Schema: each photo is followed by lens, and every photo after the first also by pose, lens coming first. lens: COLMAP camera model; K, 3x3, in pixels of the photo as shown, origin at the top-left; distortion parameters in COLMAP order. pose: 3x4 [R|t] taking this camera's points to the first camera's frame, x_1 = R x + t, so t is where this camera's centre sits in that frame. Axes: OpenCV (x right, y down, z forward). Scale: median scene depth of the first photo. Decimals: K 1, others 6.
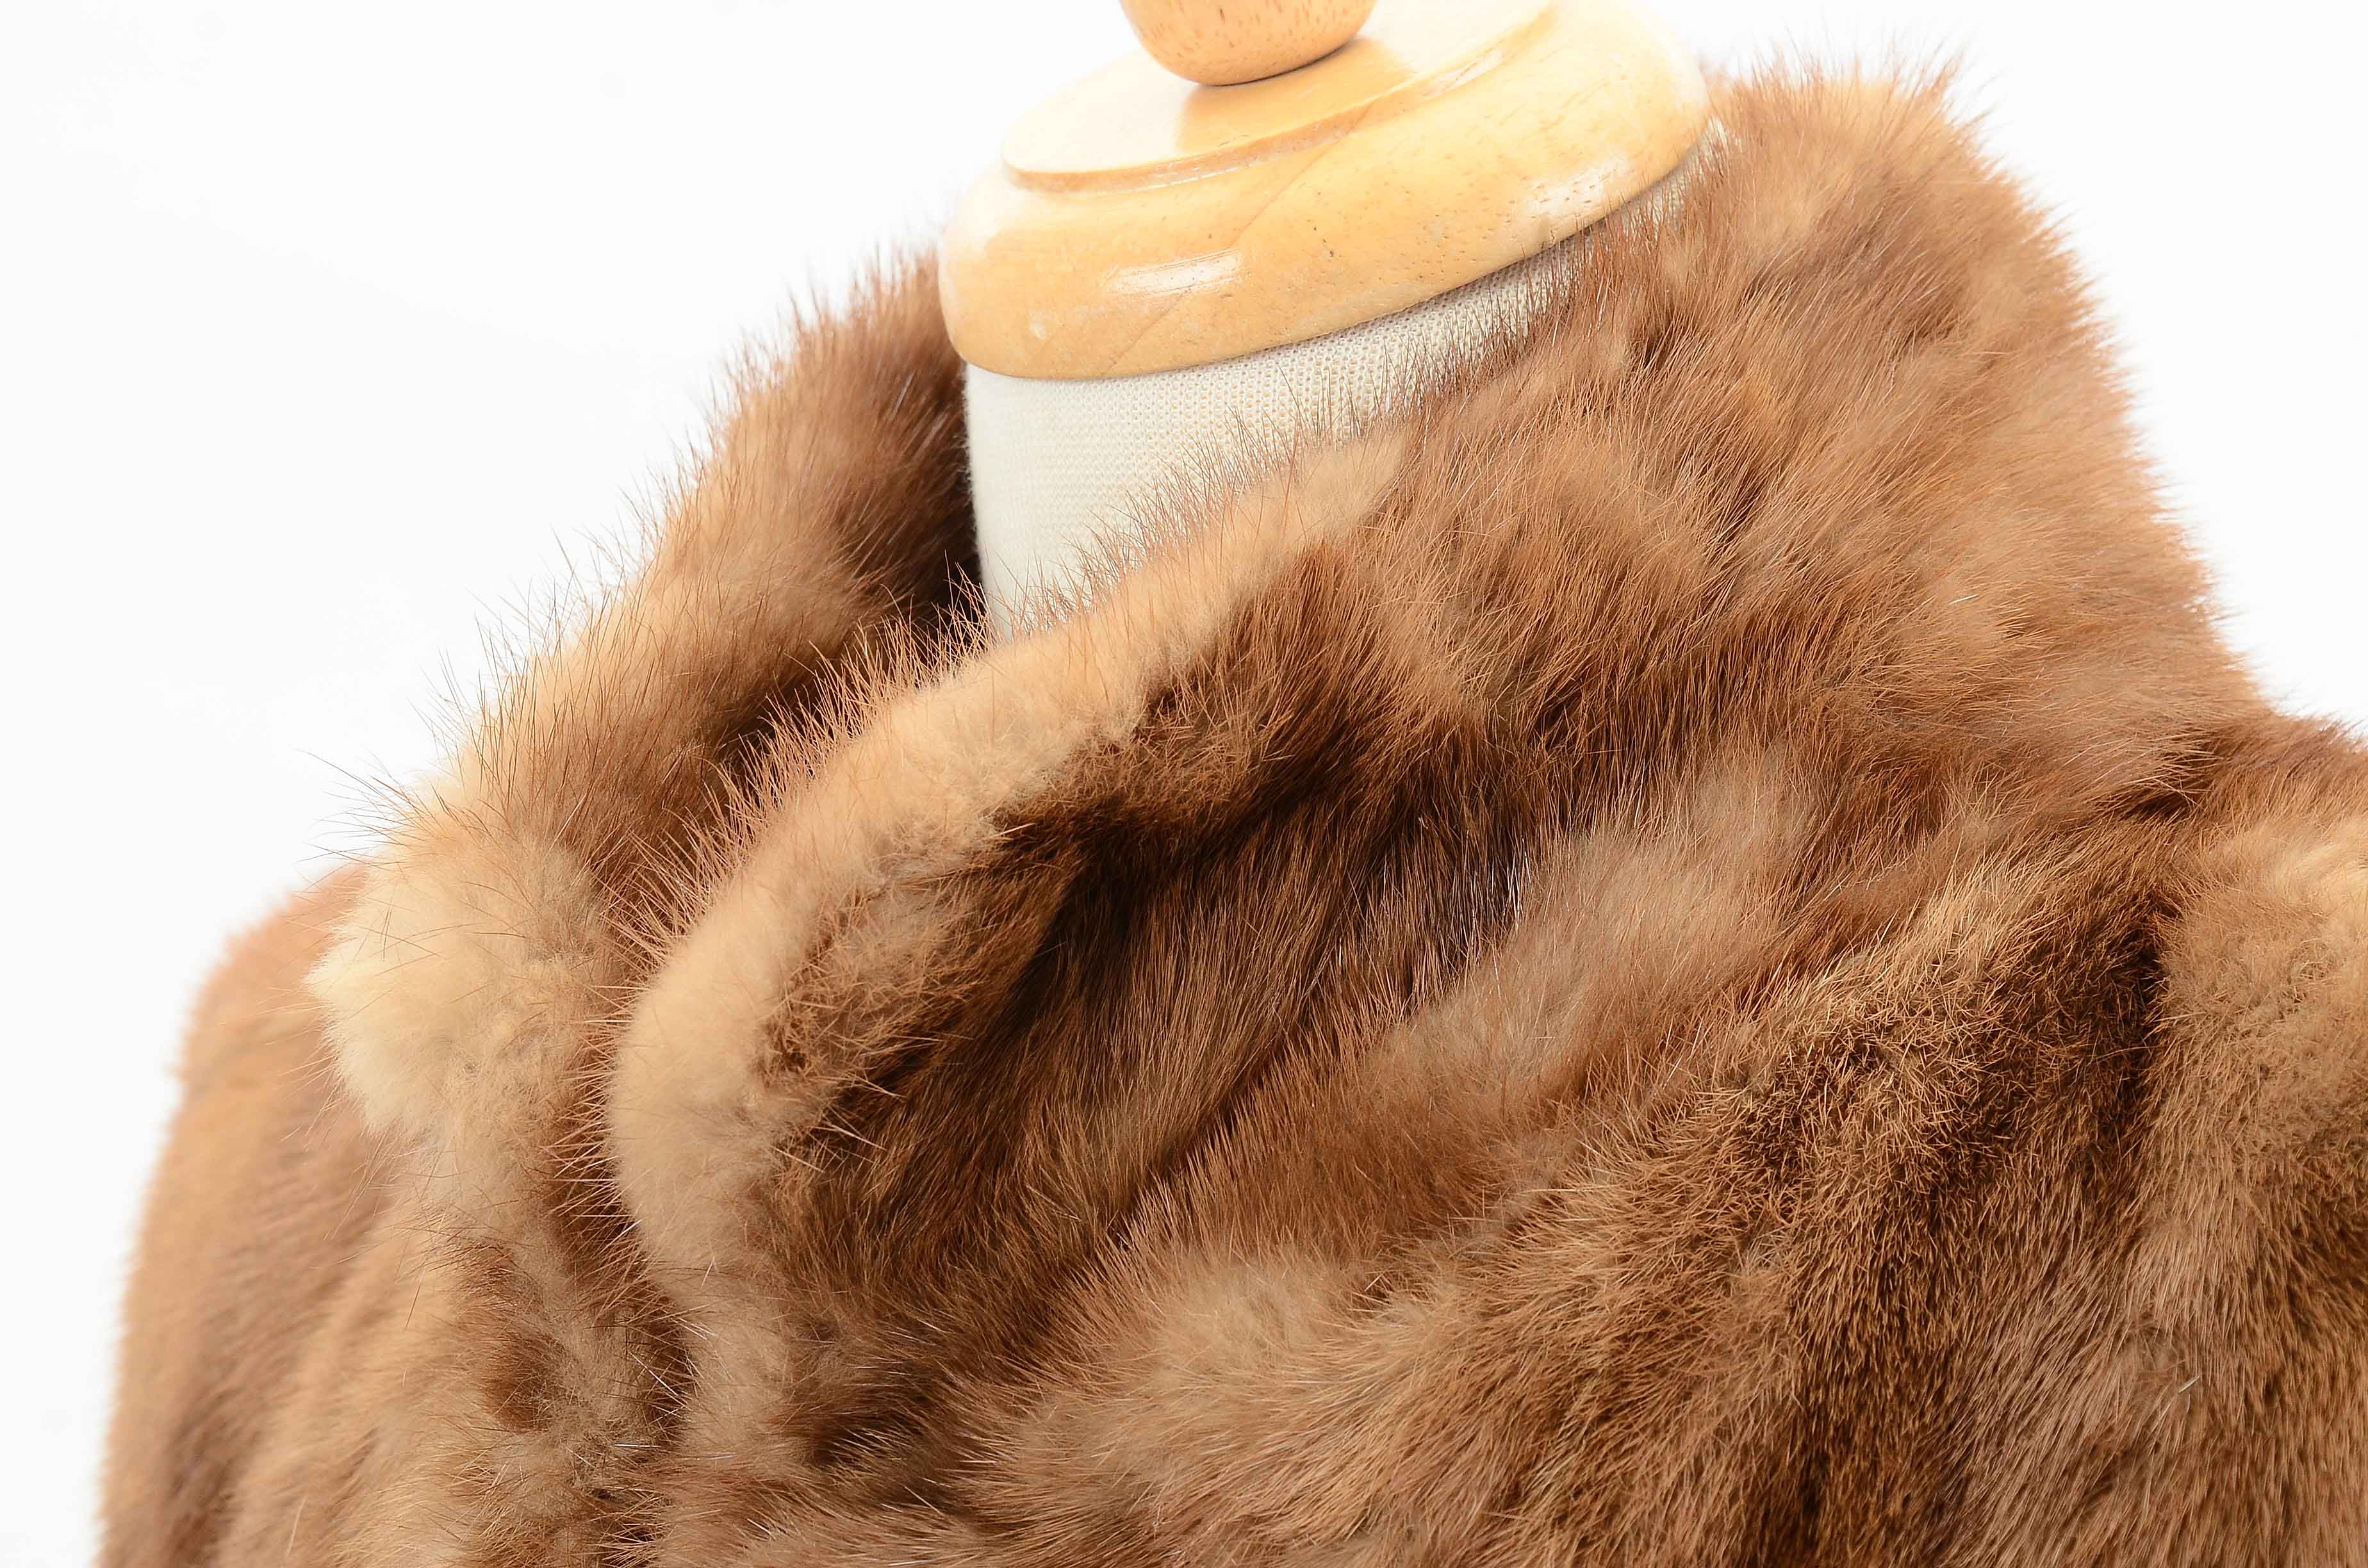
lens RADIAL K [[5144.7, 0, 1184.0], [0, 5144.7, 784.0], [0, 0, 1]] dist [0.037211, 0.212967]
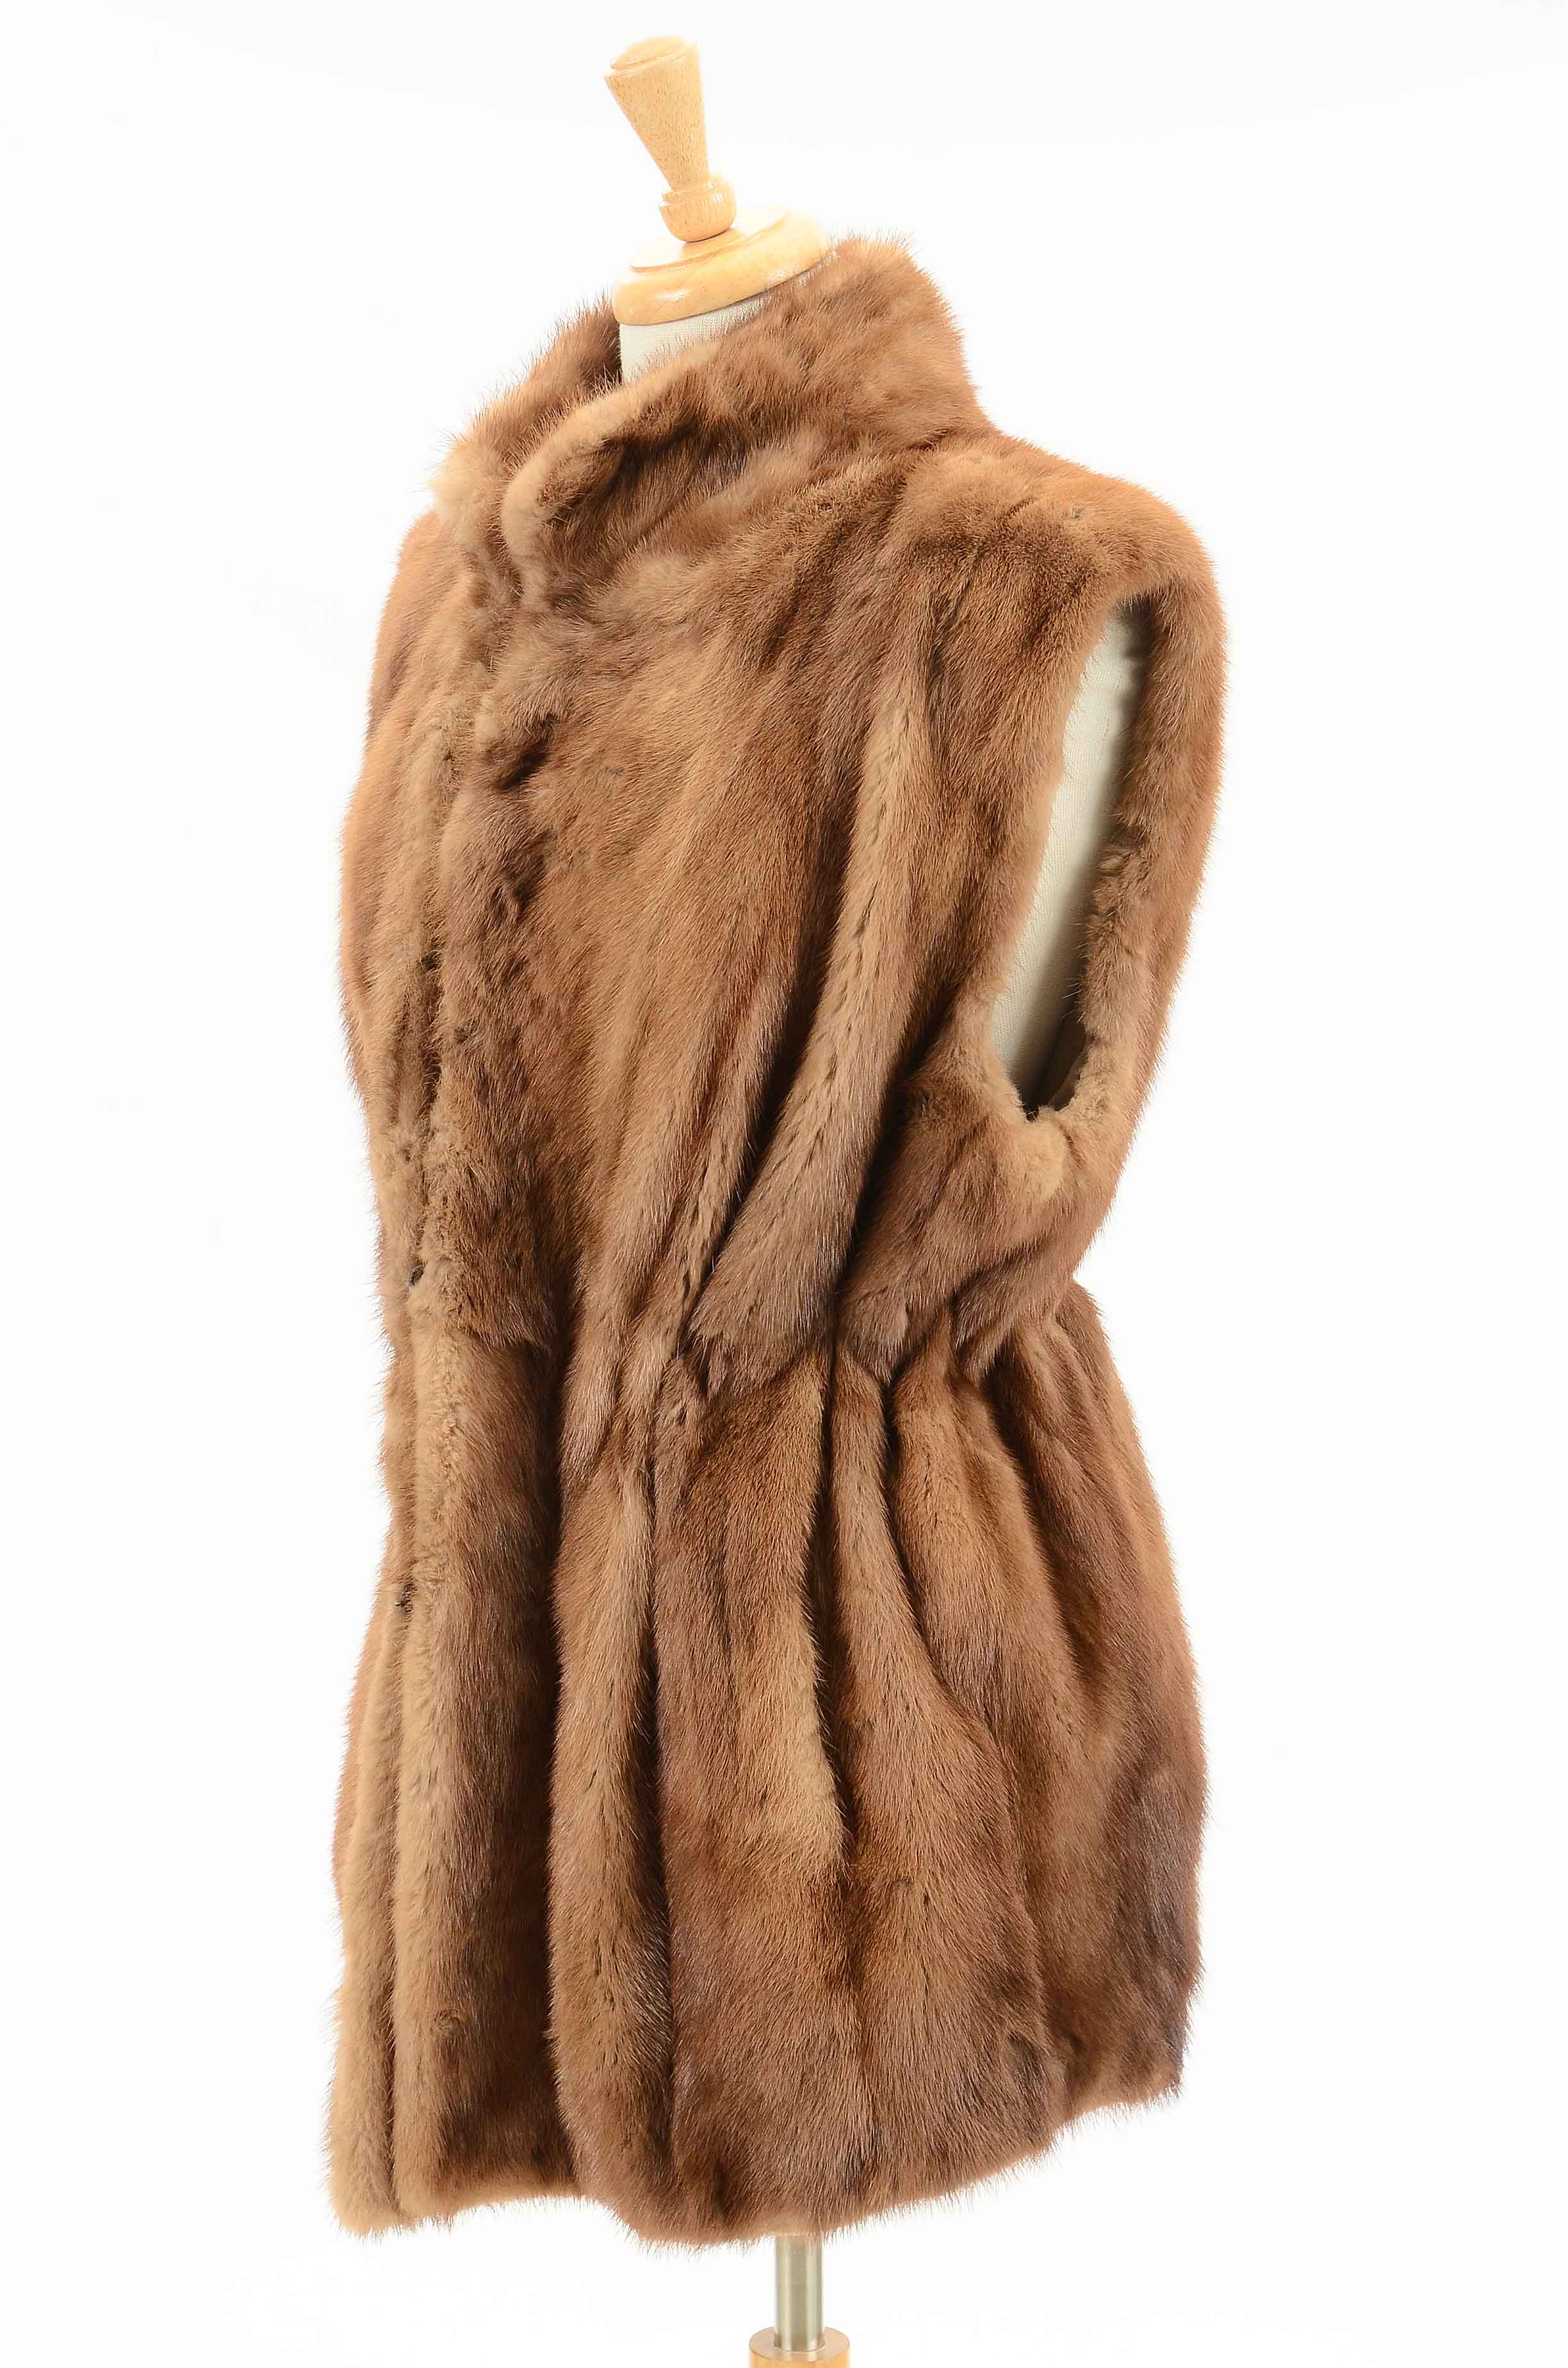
lens RADIAL K [[5213.9, 0, 784.0], [0, 5213.9, 1184.0], [0, 0, 1]] dist [0.091729, 0.339145]
pose [[0.990554, 0.035382, -0.132477, 0.617875], [-0.027443, 0.997743, 0.061284, 0.310846], [0.134346, -0.057070, 0.989290, -2.792527]]
